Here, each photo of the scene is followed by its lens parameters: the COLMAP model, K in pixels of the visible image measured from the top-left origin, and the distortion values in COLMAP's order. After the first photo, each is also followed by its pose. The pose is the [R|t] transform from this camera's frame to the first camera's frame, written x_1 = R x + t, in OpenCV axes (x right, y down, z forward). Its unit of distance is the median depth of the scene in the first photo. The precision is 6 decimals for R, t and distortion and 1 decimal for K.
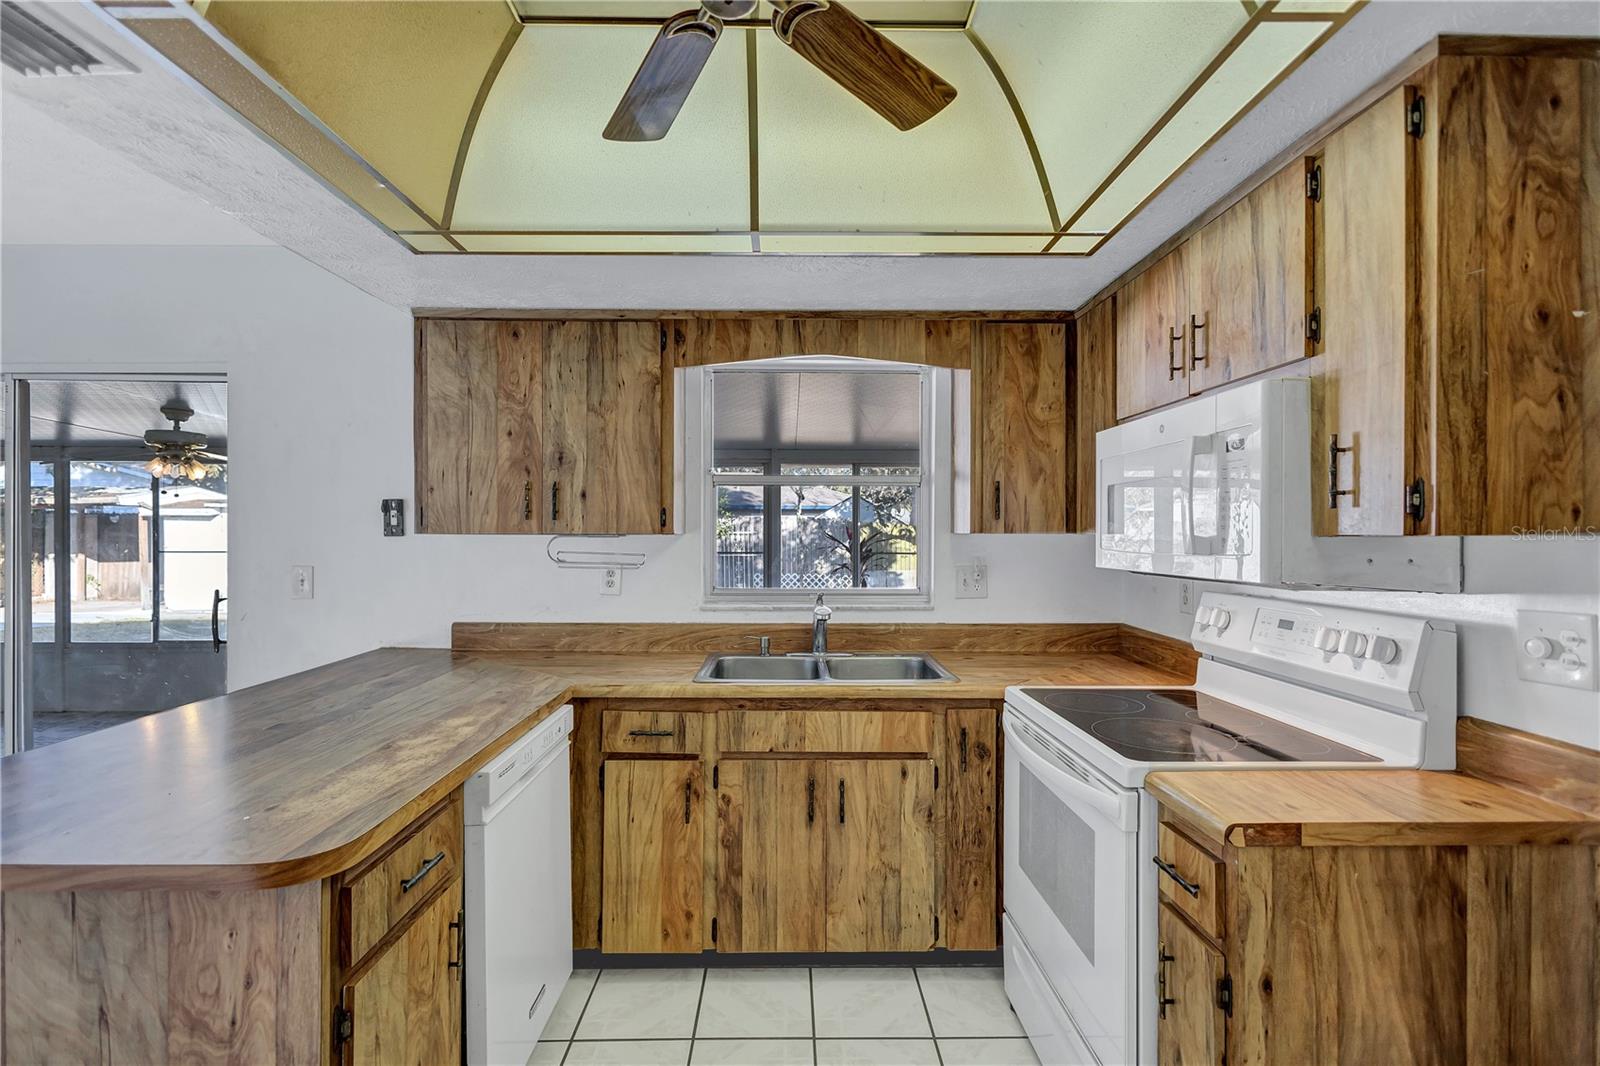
lens RADIAL K [[737.9, 0, 822.5], [0, 737.9, 533.7], [0, 0, 1]] dist [0.007579, -0.001324]
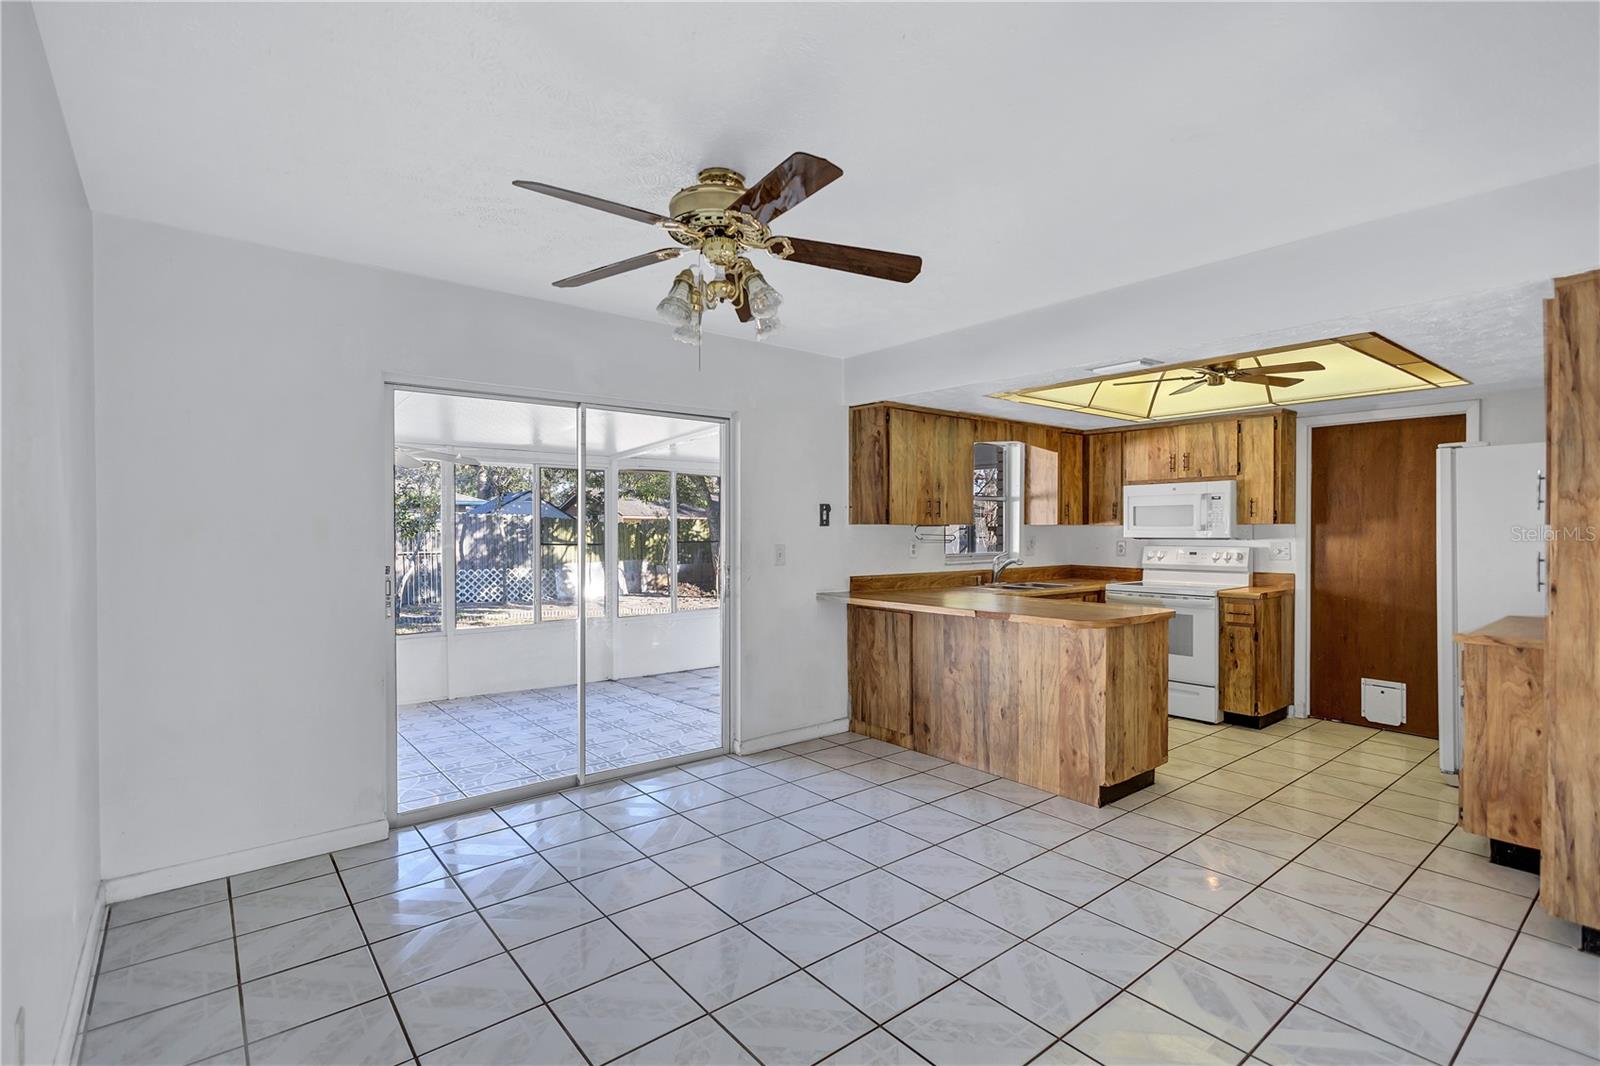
lens RADIAL K [[737.9, 0, 799.0], [0, 737.9, 536.3], [0, 0, 1]] dist [0.007579, -0.001324]
pose [[0.790839, -0.008088, 0.611971, -1.832656], [0.003136, 0.999953, 0.009162, 0.012139], [-0.612016, -0.005327, 0.790827, -0.312416]]
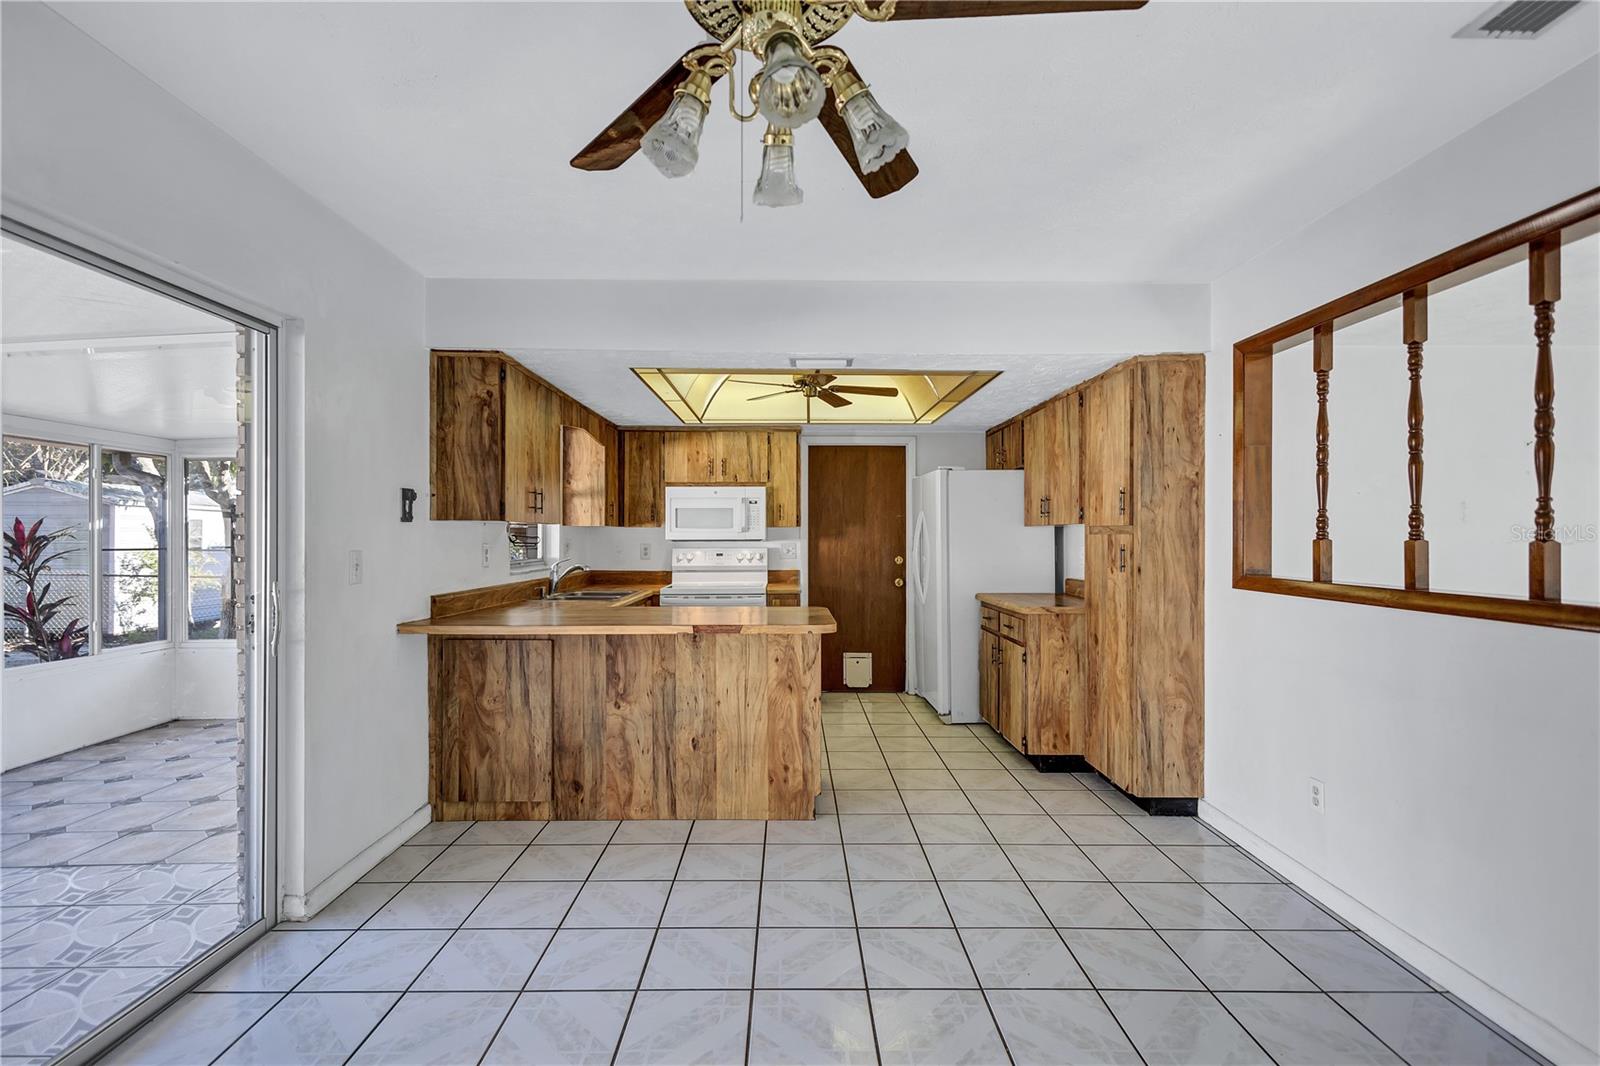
lens RADIAL K [[737.9, 0, 793.1], [0, 737.9, 536.8], [0, 0, 1]] dist [0.007579, -0.001324]
pose [[0.019575, -0.002188, 0.999806, -1.864126], [0.001412, 0.999997, 0.002161, 0.026417], [-0.999807, 0.001369, 0.019578, 0.442265]]
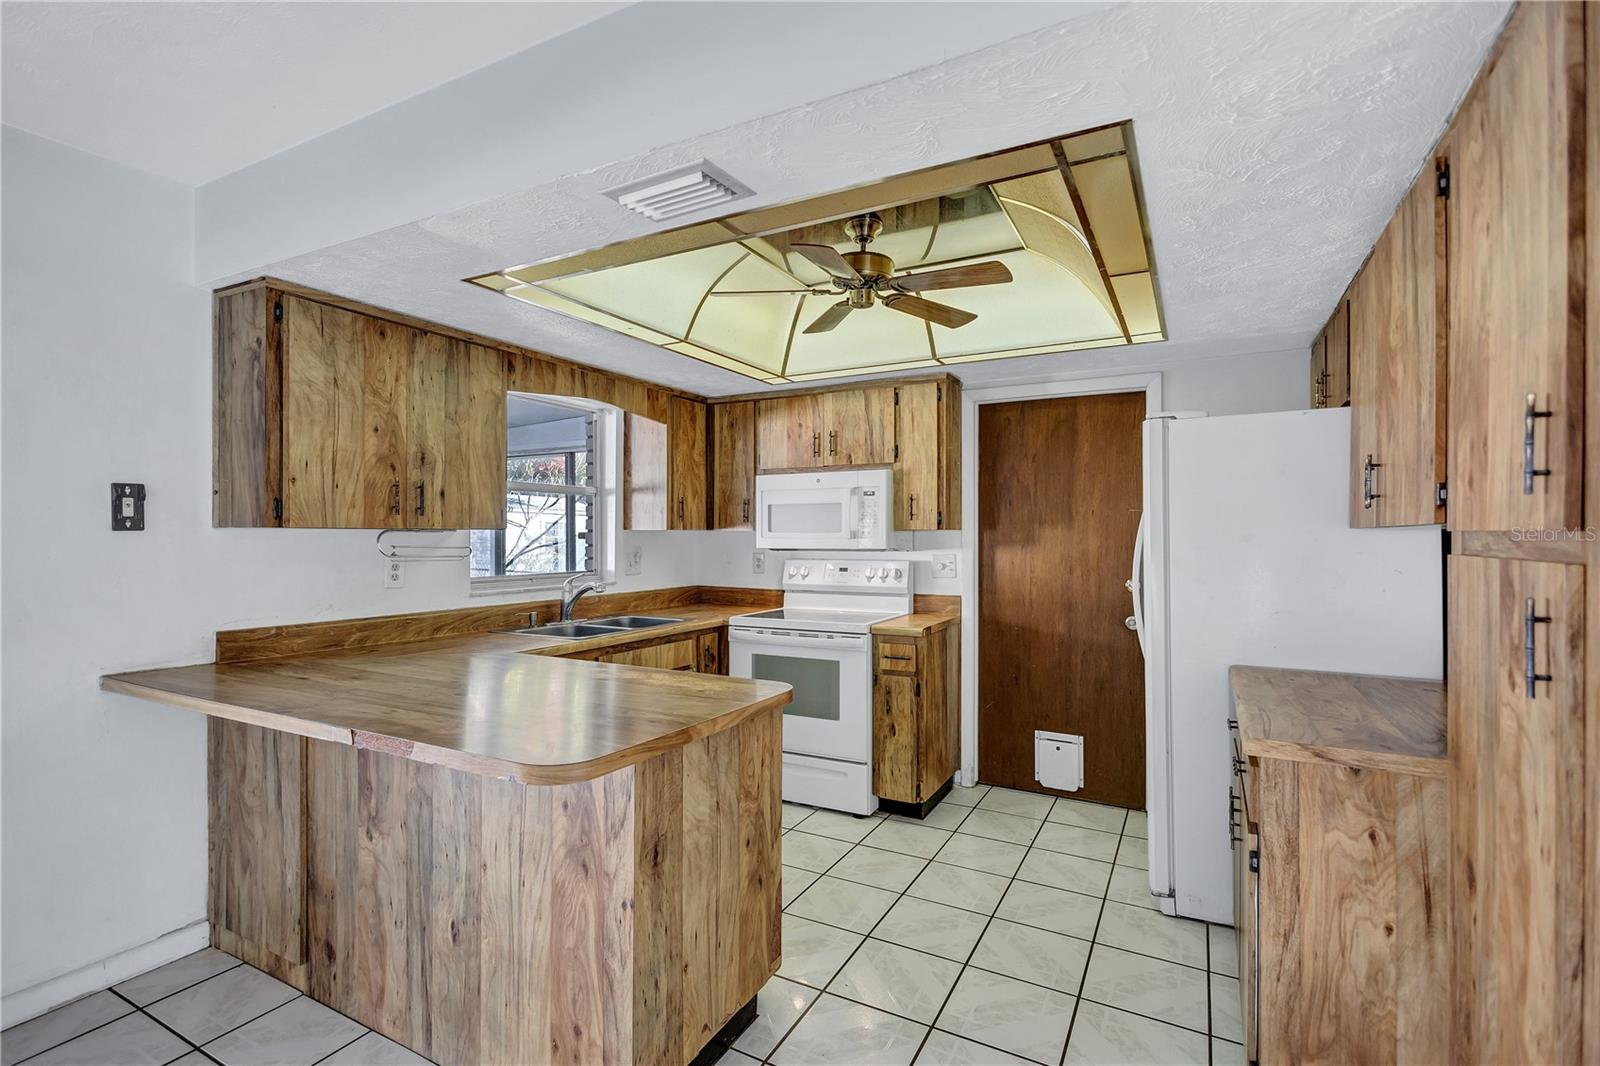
lens RADIAL K [[737.9, 0, 785.2], [0, 737.9, 535.4], [0, 0, 1]] dist [0.007579, -0.001324]
pose [[0.507373, -0.001606, 0.861725, -1.014510], [0.001885, 0.999998, 0.000754, 0.010088], [-0.861724, 0.001242, 0.507375, -0.000238]]
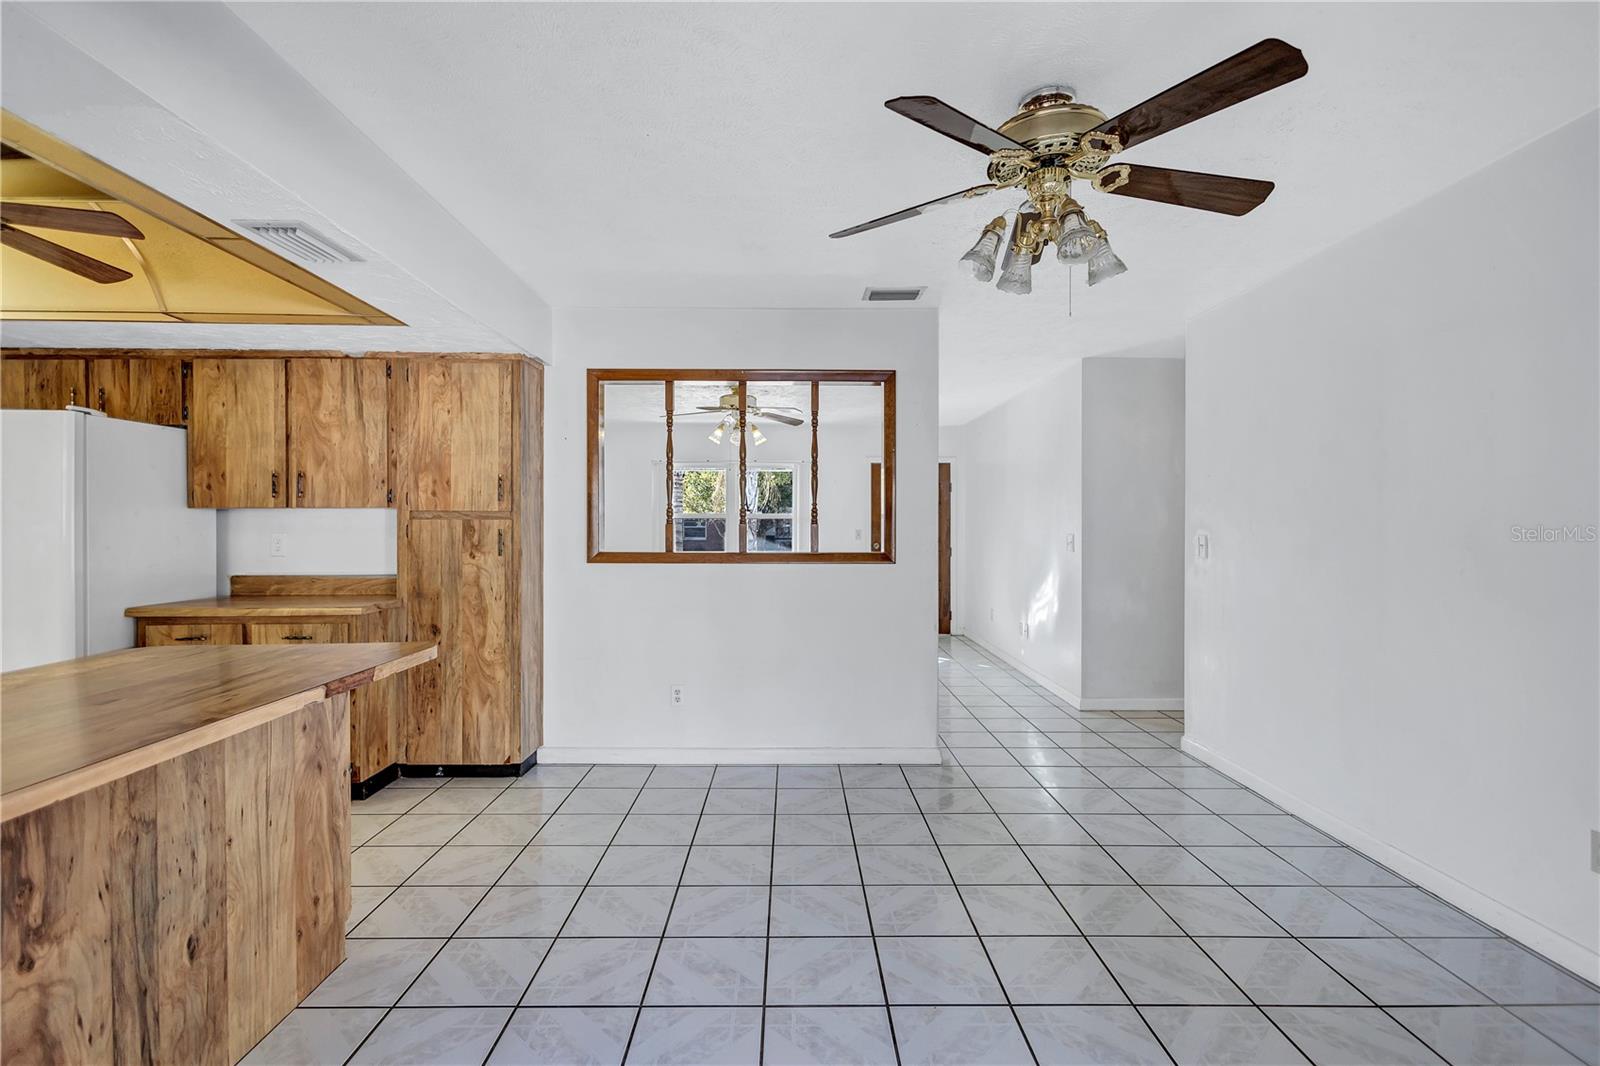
lens RADIAL K [[737.9, 0, 804.5], [0, 737.9, 525.5], [0, 0, 1]] dist [0.007579, -0.001324]
pose [[-0.999845, -0.000186, 0.017592, -1.094507], [-0.000088, 0.999984, 0.005603, 0.029800], [-0.017593, 0.005601, -0.999830, 1.269835]]
